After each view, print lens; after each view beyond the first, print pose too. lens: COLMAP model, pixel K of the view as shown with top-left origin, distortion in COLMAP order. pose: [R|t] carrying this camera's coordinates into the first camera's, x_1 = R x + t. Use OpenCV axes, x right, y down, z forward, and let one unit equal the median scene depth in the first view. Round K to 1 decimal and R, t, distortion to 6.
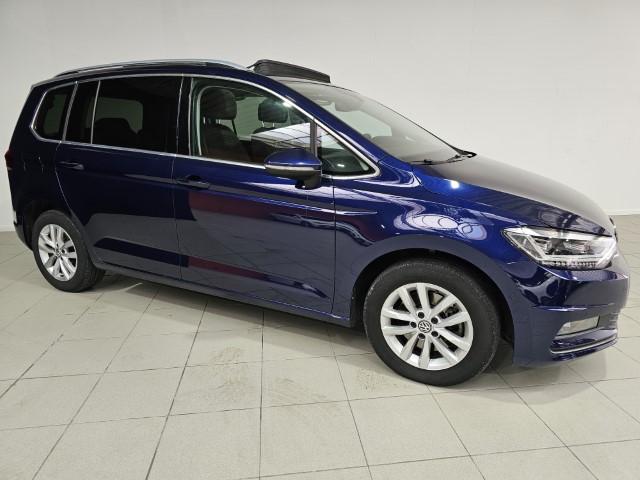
lens RADIAL K [[425.9, 0, 307.8], [0, 425.9, 239.7], [0, 0, 1]] dist [0.054013, -0.052798]
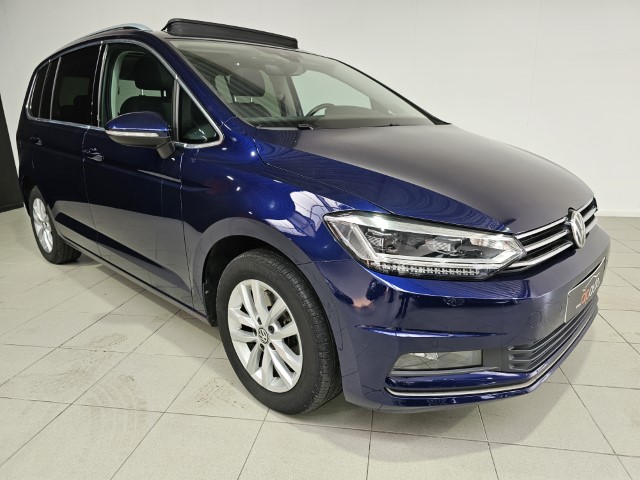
lens RADIAL K [[425.9, 0, 307.8], [0, 425.9, 239.7], [0, 0, 1]] dist [0.054013, -0.052798]
pose [[0.960823, 0.061052, -0.270353, 0.521715], [-0.056380, 0.998096, 0.025024, 0.001527], [0.271366, -0.008801, 0.962436, 0.247903]]
